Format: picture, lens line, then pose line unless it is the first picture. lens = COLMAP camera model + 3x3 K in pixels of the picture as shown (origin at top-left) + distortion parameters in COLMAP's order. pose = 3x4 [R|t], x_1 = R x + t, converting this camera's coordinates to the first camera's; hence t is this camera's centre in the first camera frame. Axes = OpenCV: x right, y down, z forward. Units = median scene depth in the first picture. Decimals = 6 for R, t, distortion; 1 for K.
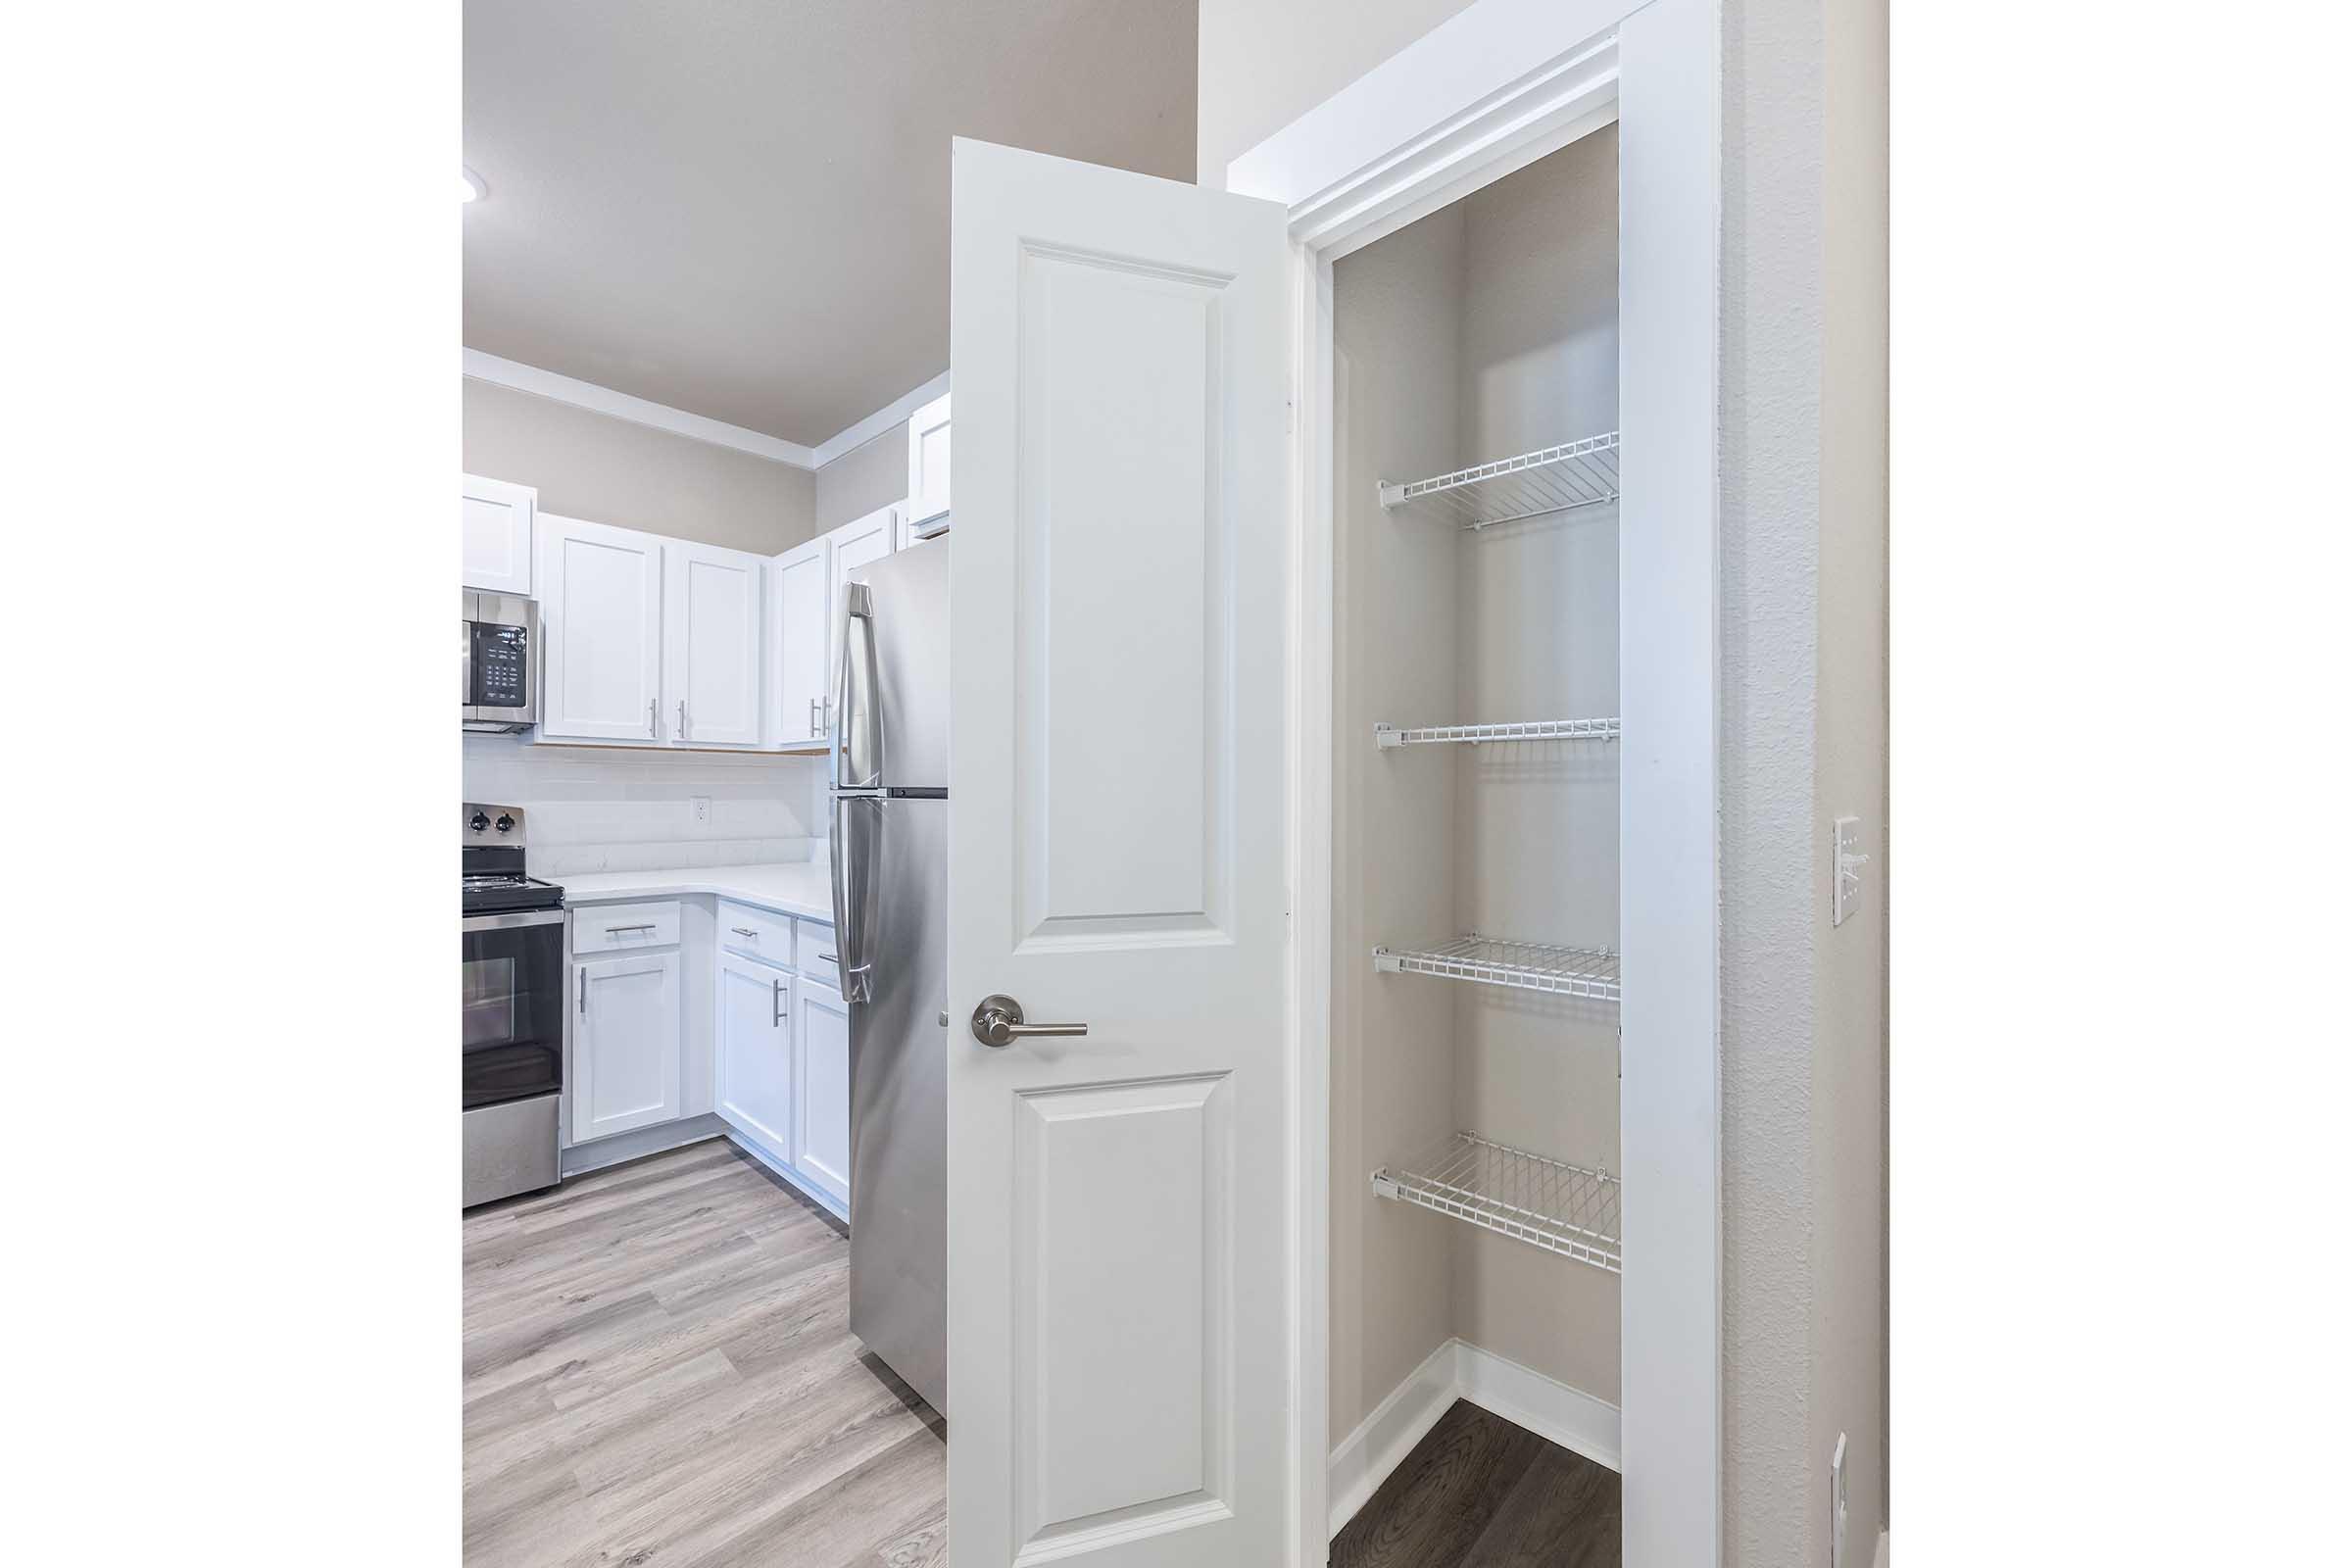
lens RADIAL K [[858.8, 0, 1174.9], [0, 858.8, 806.5], [0, 0, 1]] dist [0.013163, -0.000913]
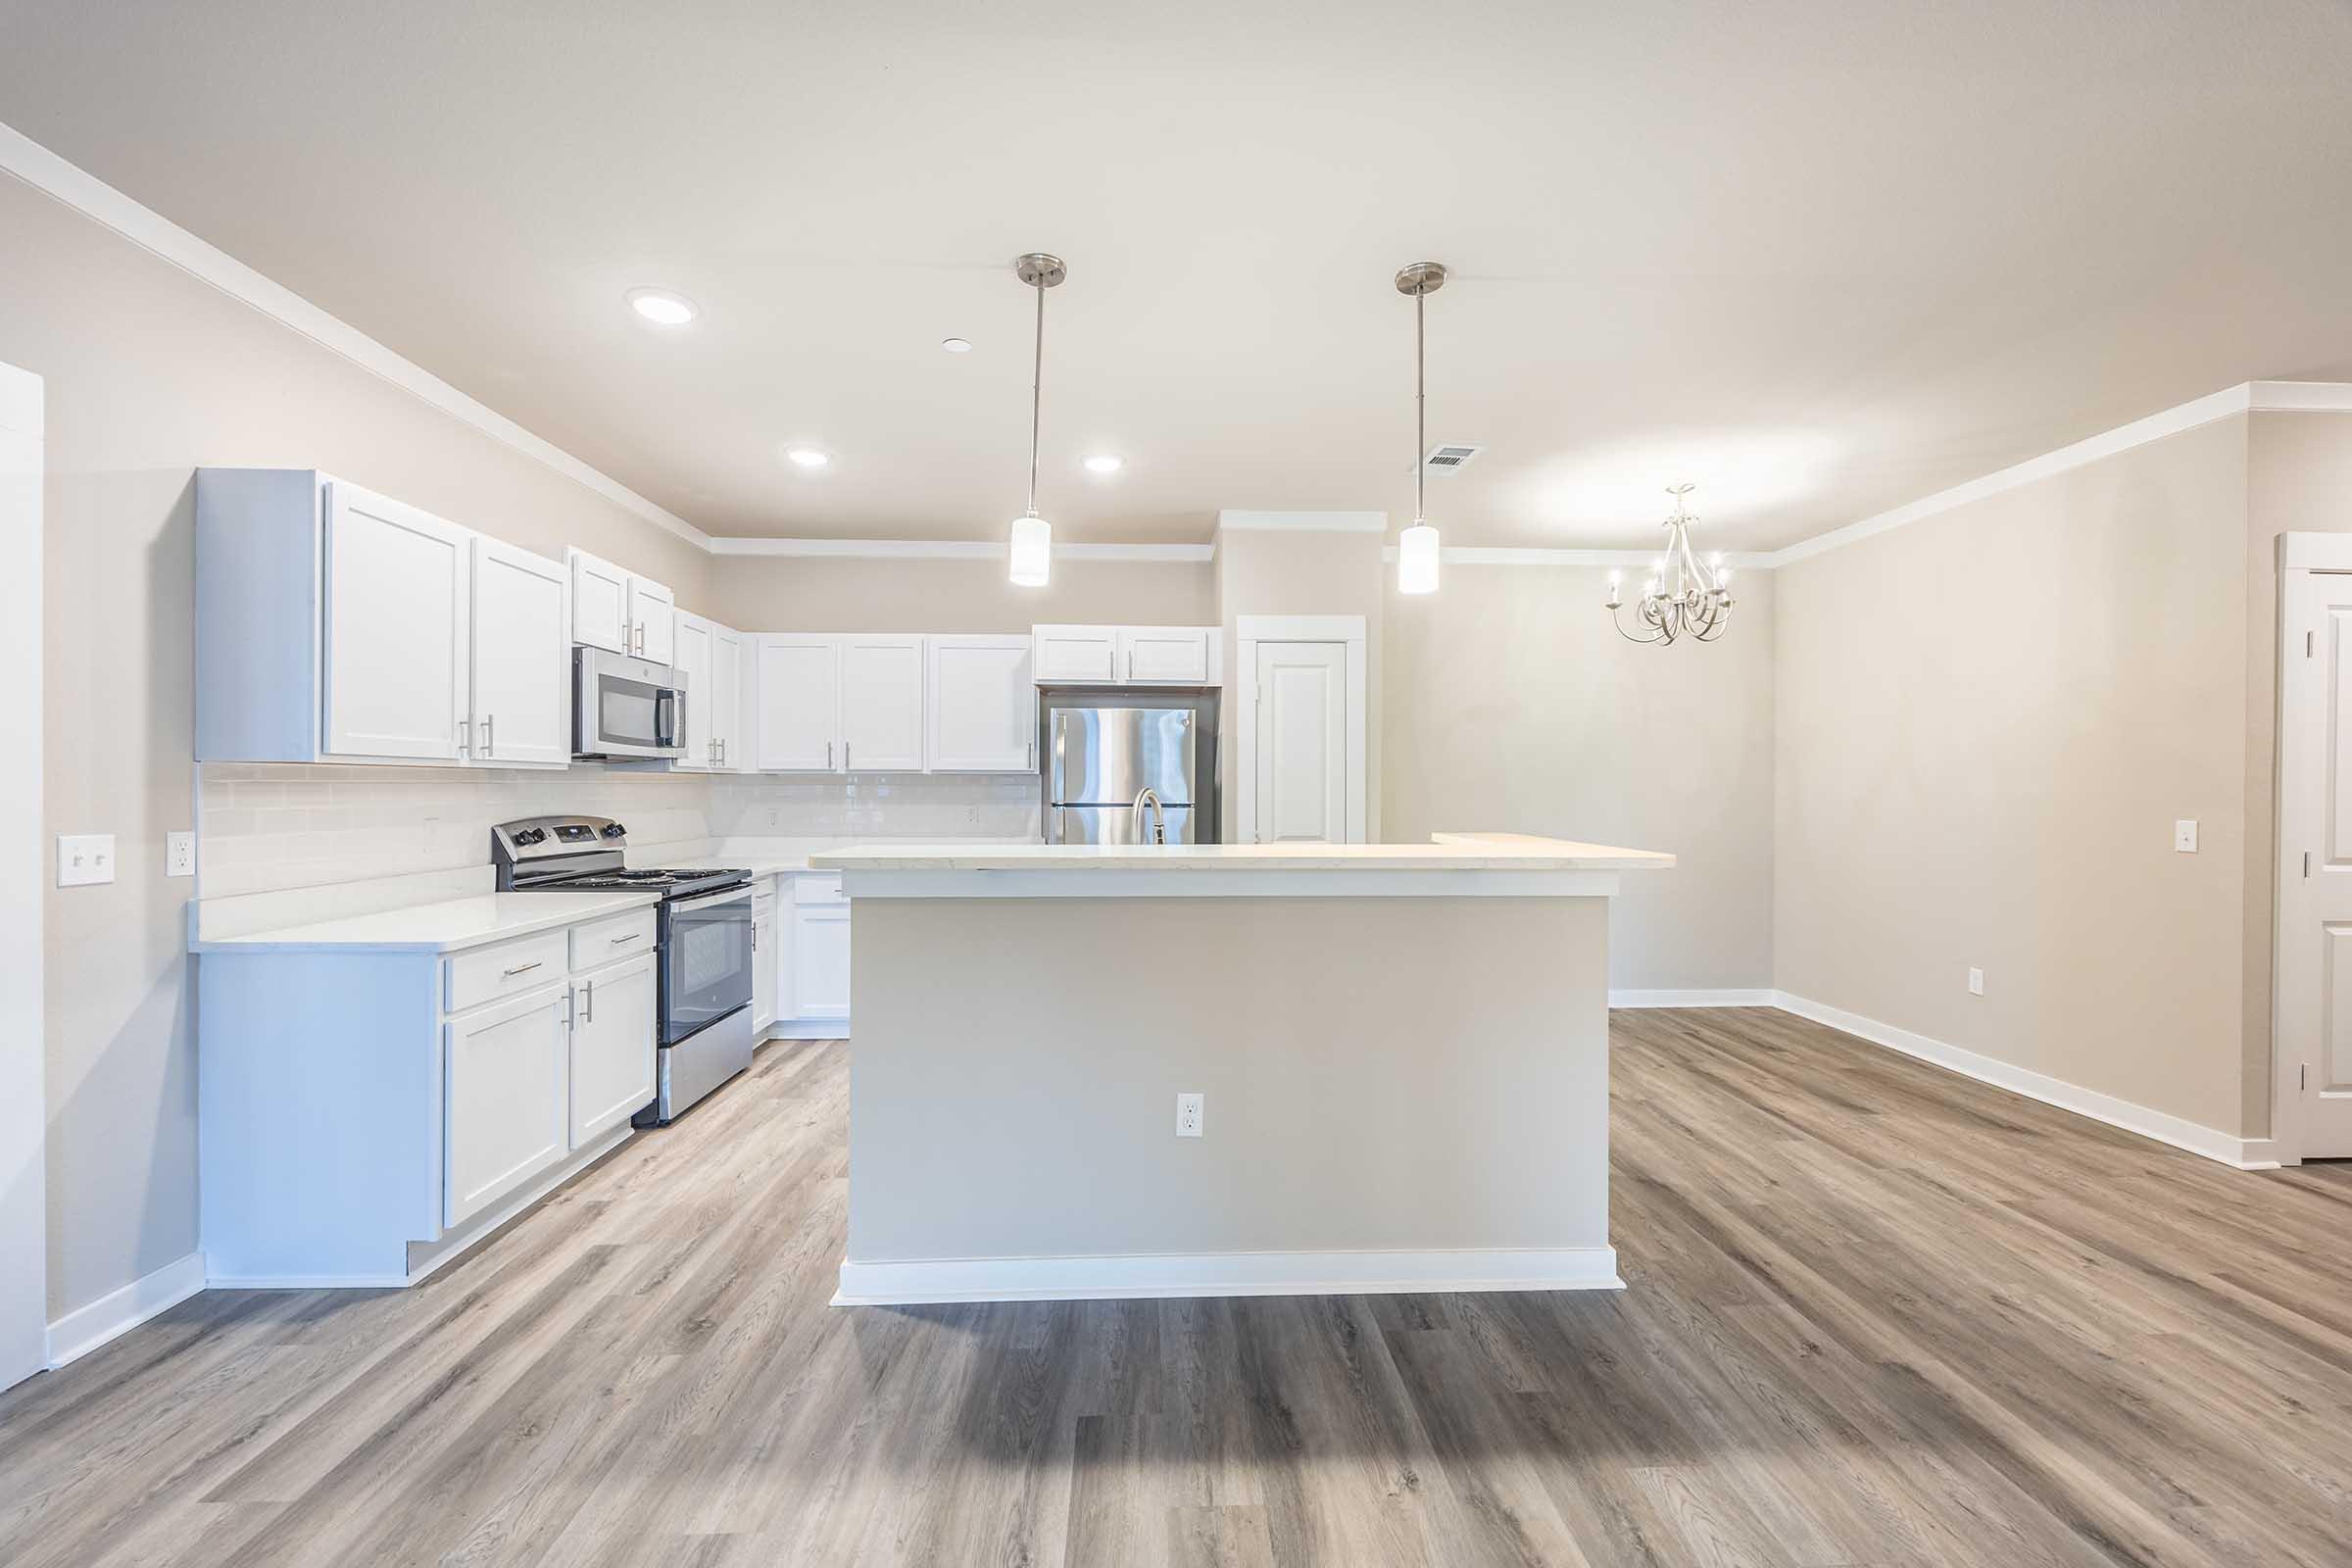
lens RADIAL K [[921.4, 0, 1175.2], [0, 921.4, 790.1], [0, 0, 1]] dist [0.000733, -0.000906]
pose [[0.711282, -0.025387, 0.702448, -1.734814], [0.015252, 0.999670, 0.020685, -0.088477], [-0.702741, -0.003999, 0.711434, -0.895450]]
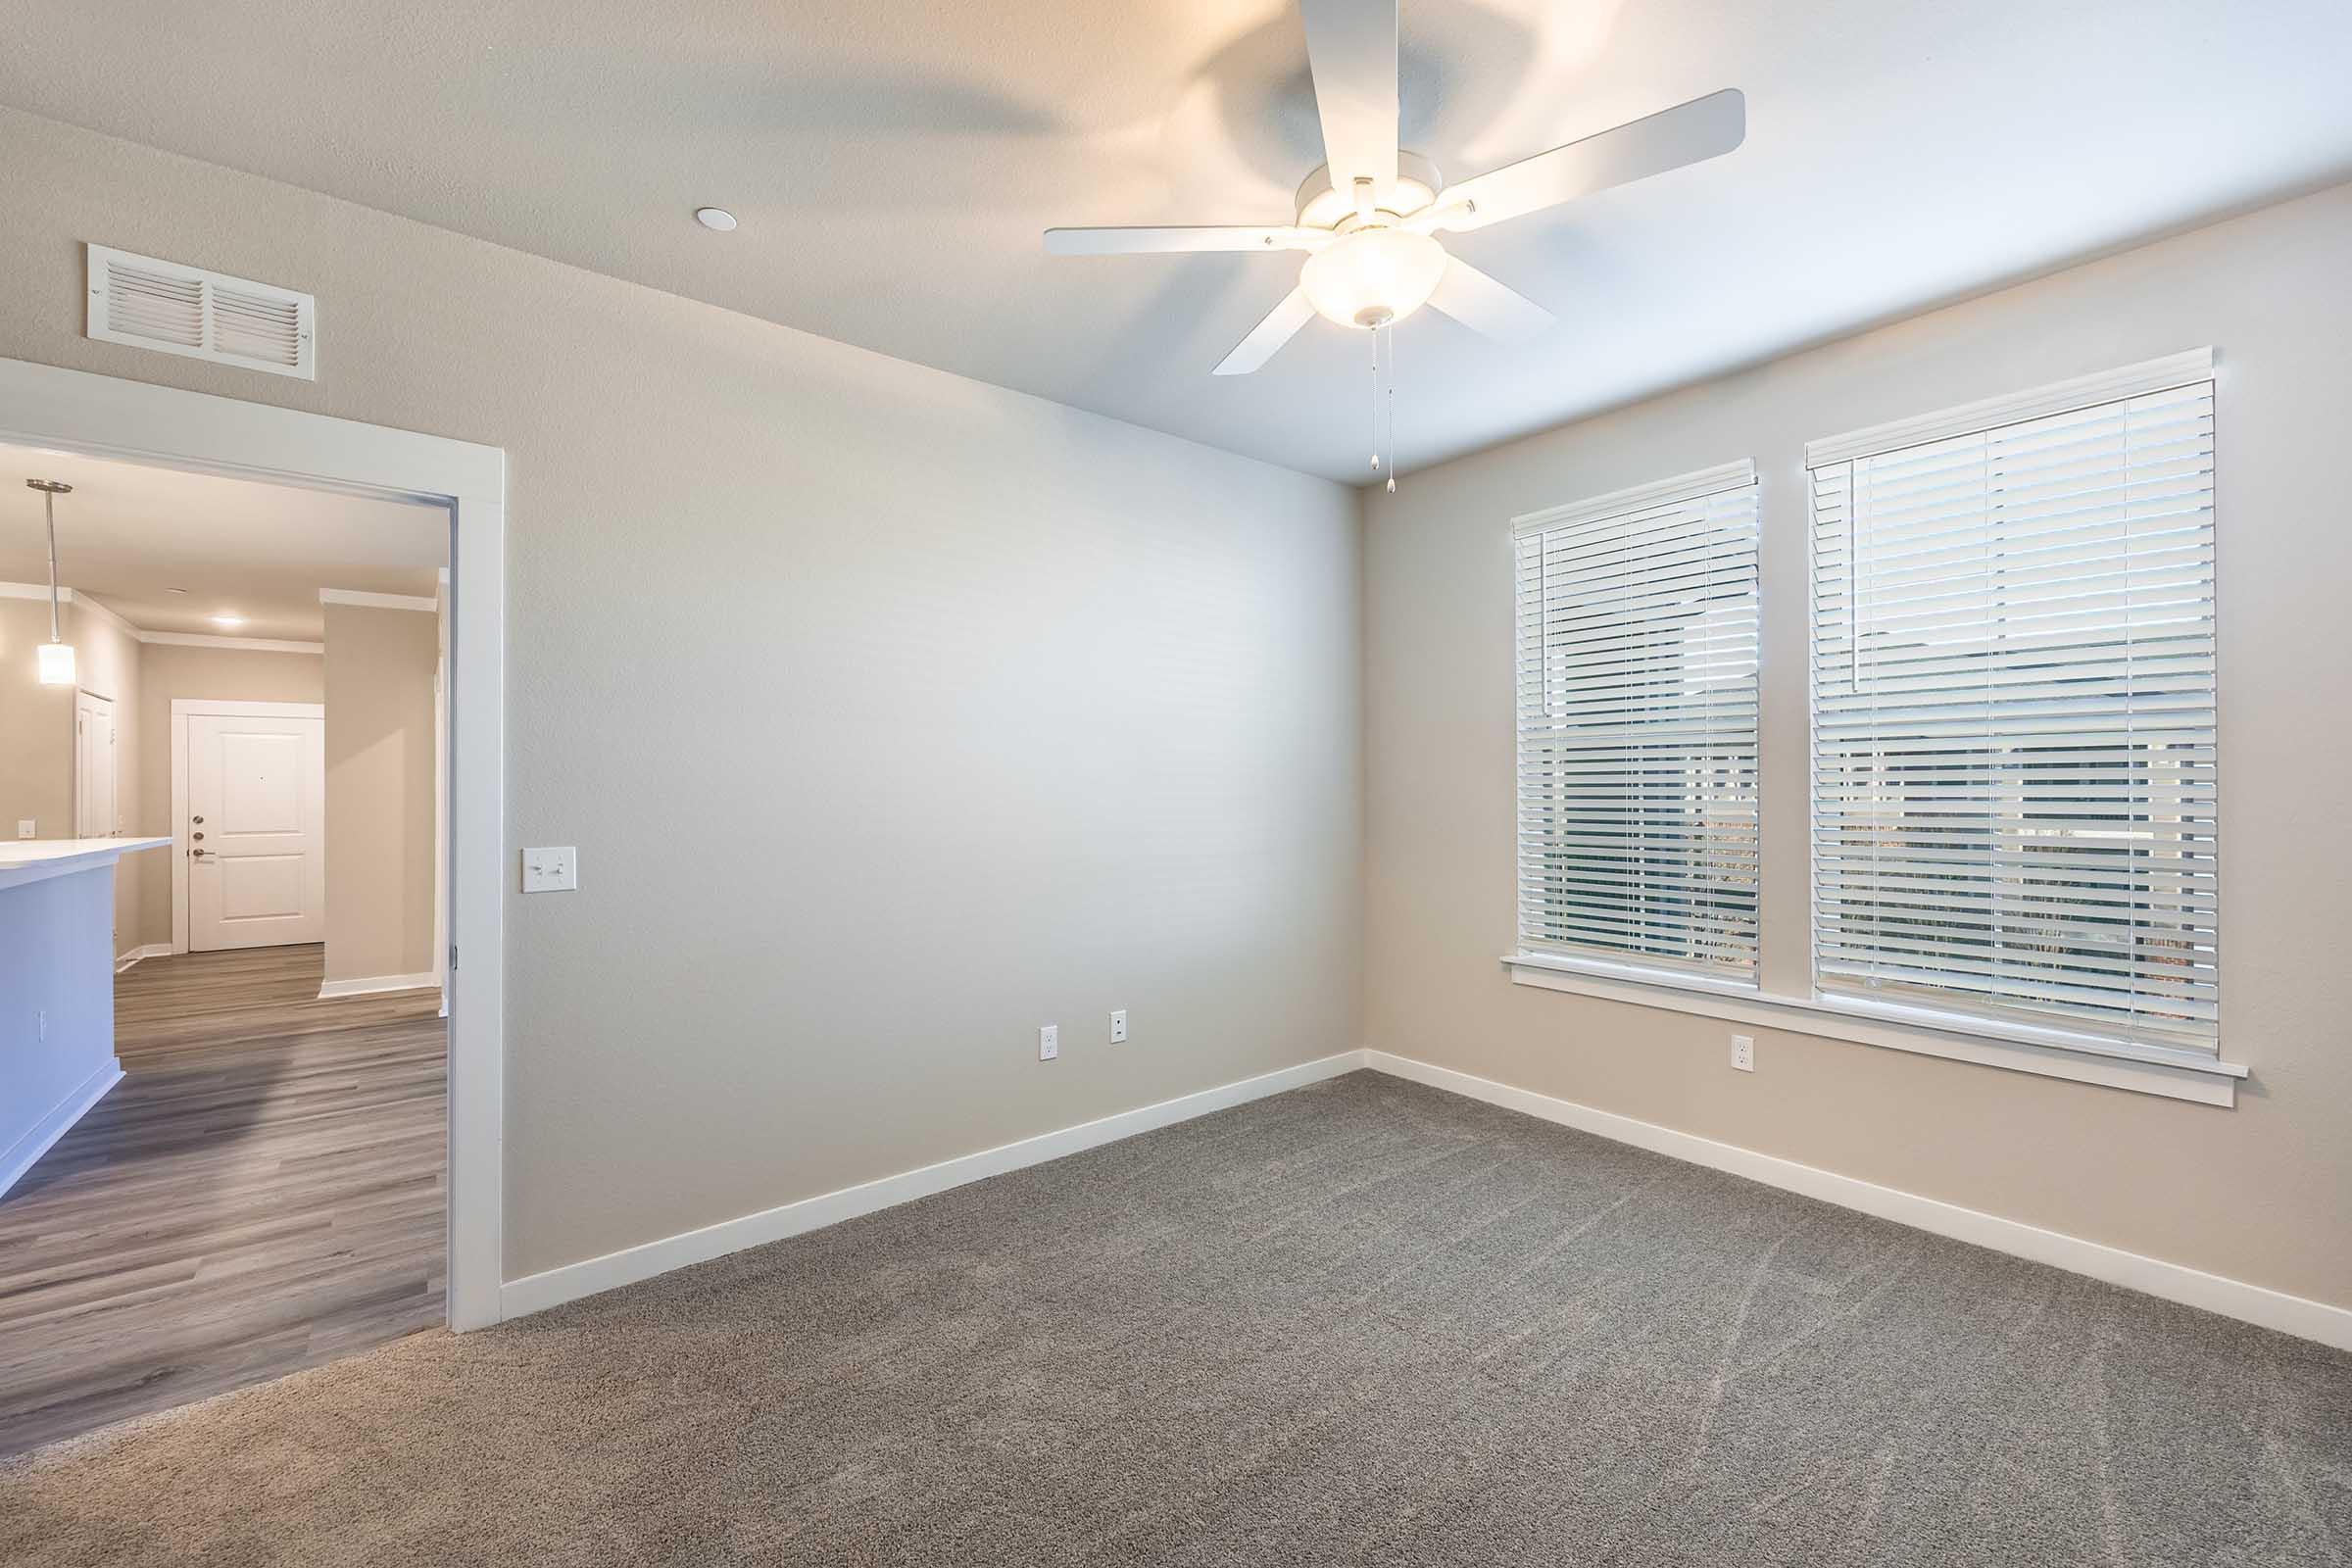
lens RADIAL K [[921.4, 0, 1181.6], [0, 921.4, 792.4], [0, 0, 1]] dist [0.000733, -0.000906]
pose [[-0.990374, -0.026439, 0.135866, -3.379020], [-0.025834, 0.999647, 0.006216, -0.172200], [-0.135982, 0.002646, -0.990708, 1.475909]]
